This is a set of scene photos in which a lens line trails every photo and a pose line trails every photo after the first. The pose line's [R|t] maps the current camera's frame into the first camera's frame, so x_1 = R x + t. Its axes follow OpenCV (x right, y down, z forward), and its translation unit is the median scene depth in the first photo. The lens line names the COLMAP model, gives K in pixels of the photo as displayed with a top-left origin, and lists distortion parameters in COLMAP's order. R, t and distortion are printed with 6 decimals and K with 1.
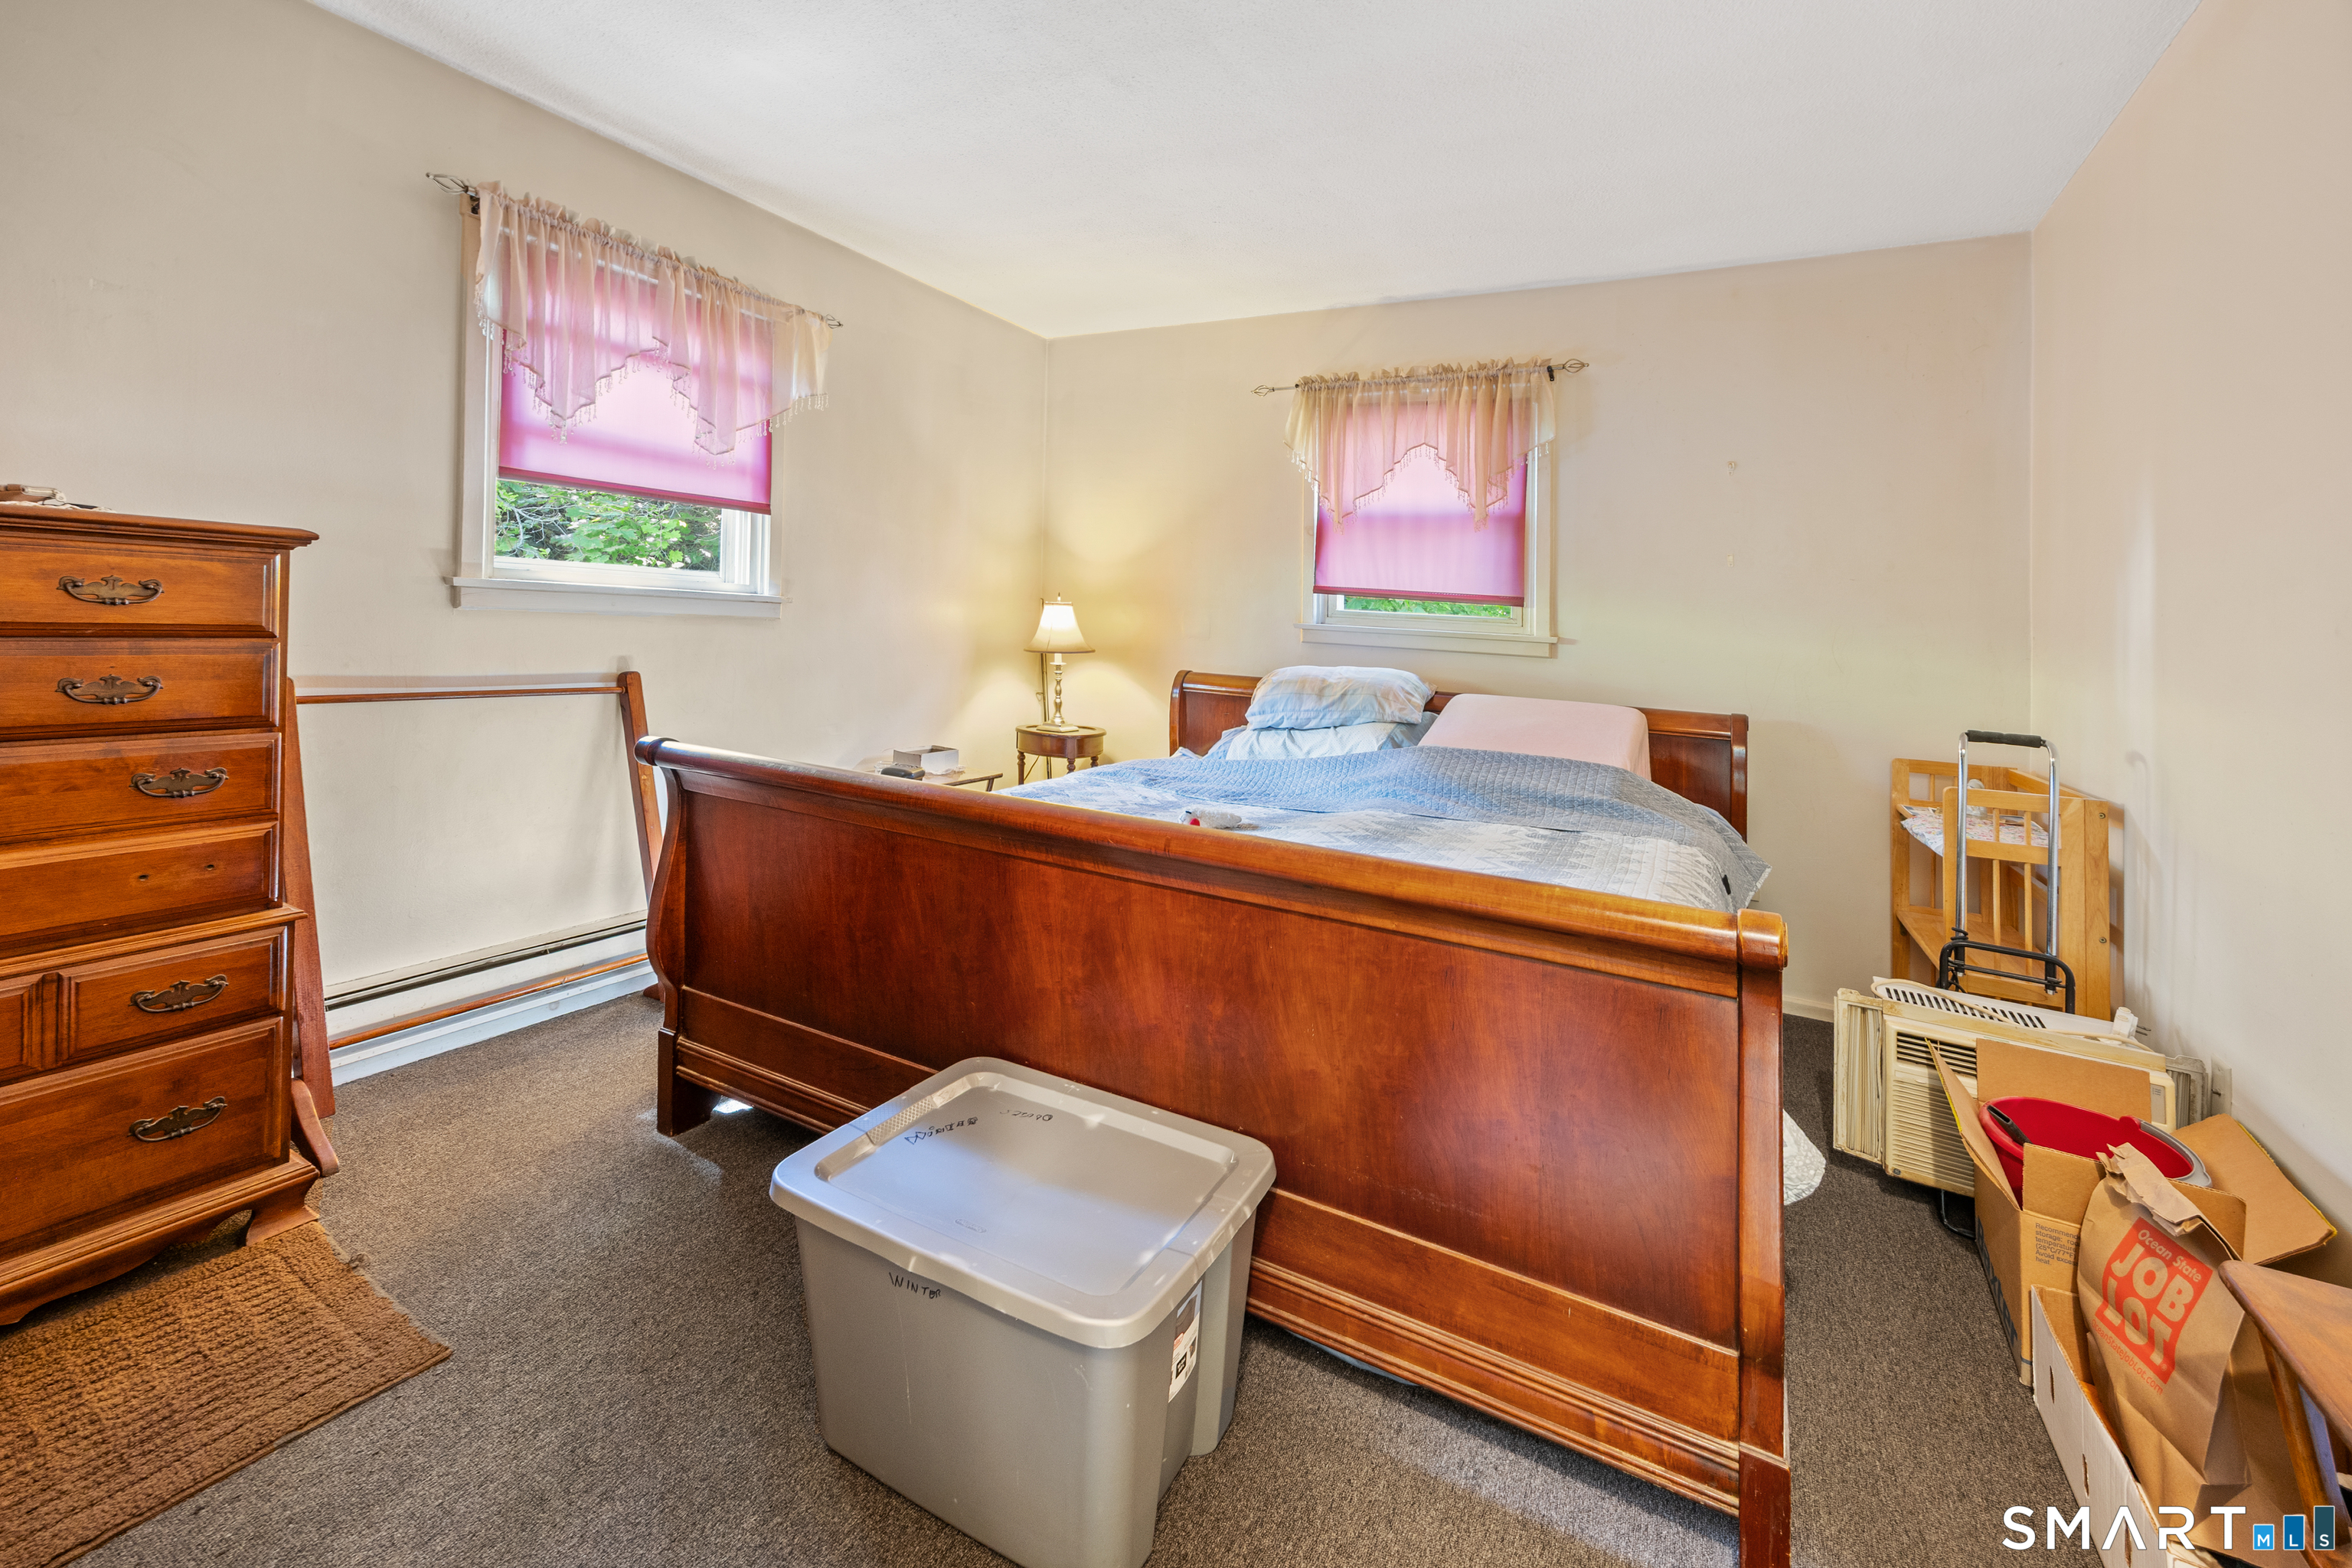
lens RADIAL K [[932.1, 0, 1180.6], [0, 932.1, 701.1], [0, 0, 1]] dist [-0.001741, -0.000276]
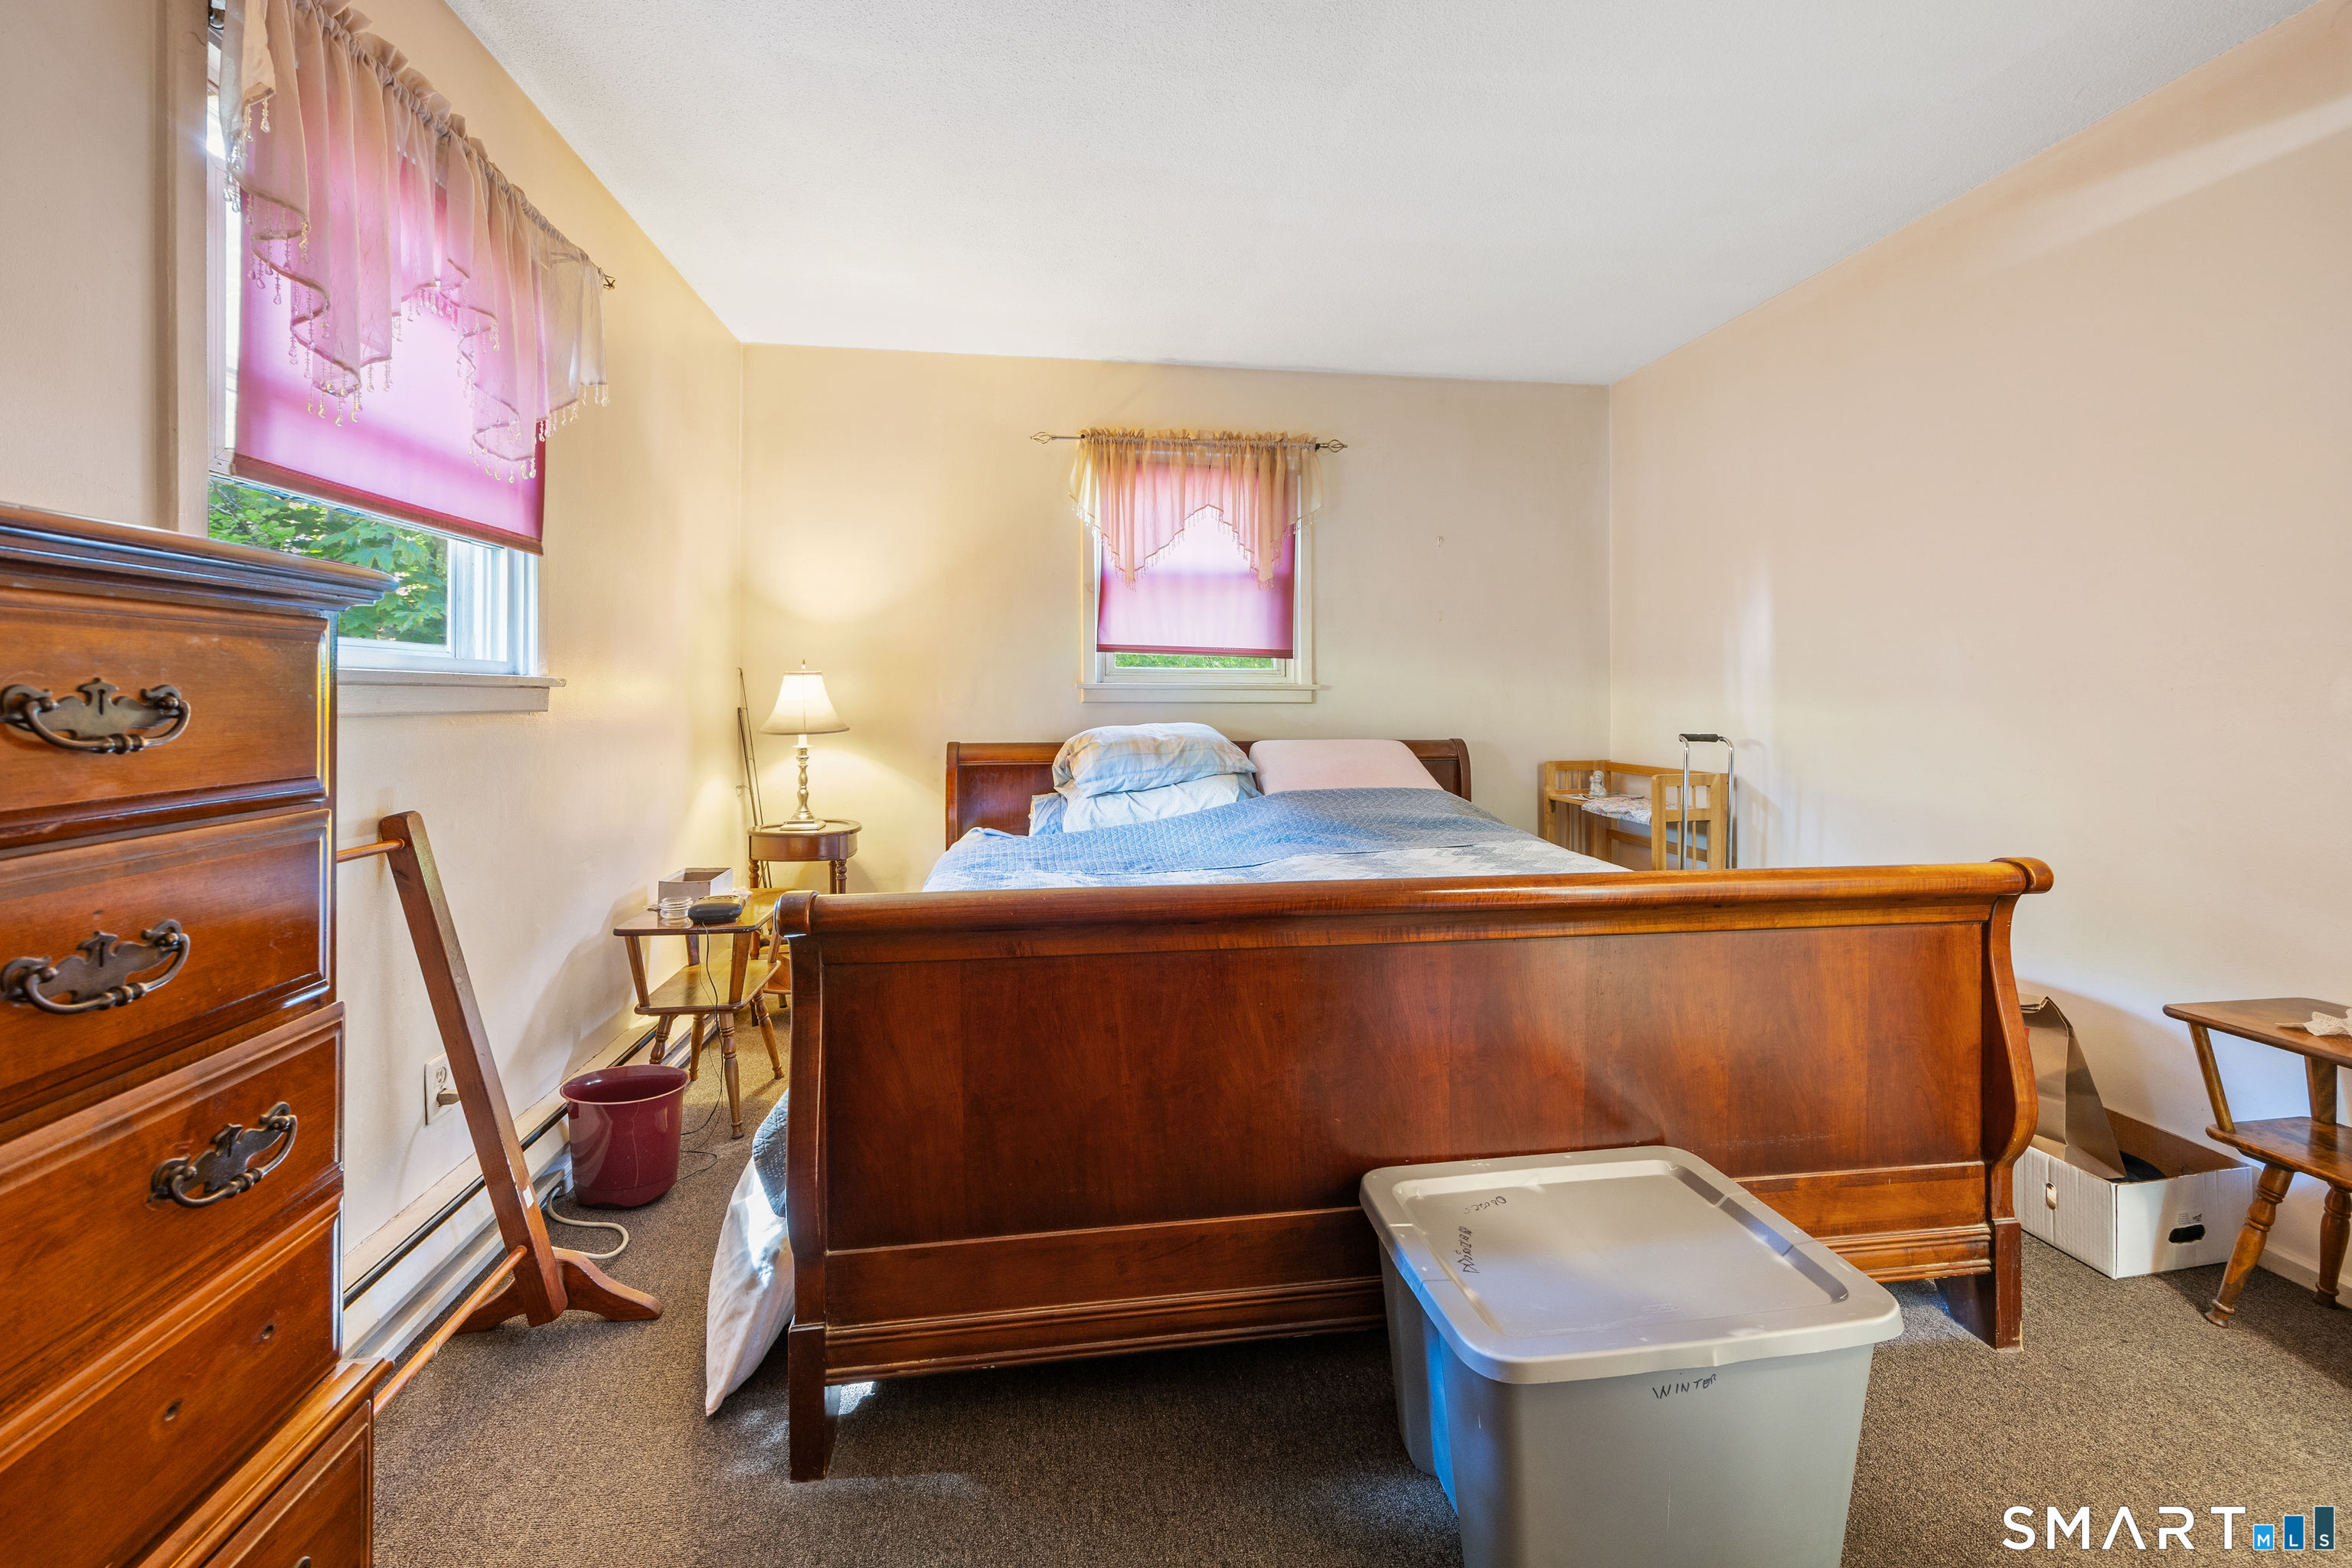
lens RADIAL K [[937.9, 0, 1182.4], [0, 937.9, 765.5], [0, 0, 1]] dist [-0.001505, 0.000106]
pose [[0.815744, -0.096207, 0.570356, -0.397267], [0.091390, 0.995122, 0.037146, -0.028649], [-0.571147, 0.021823, 0.820557, 0.164515]]
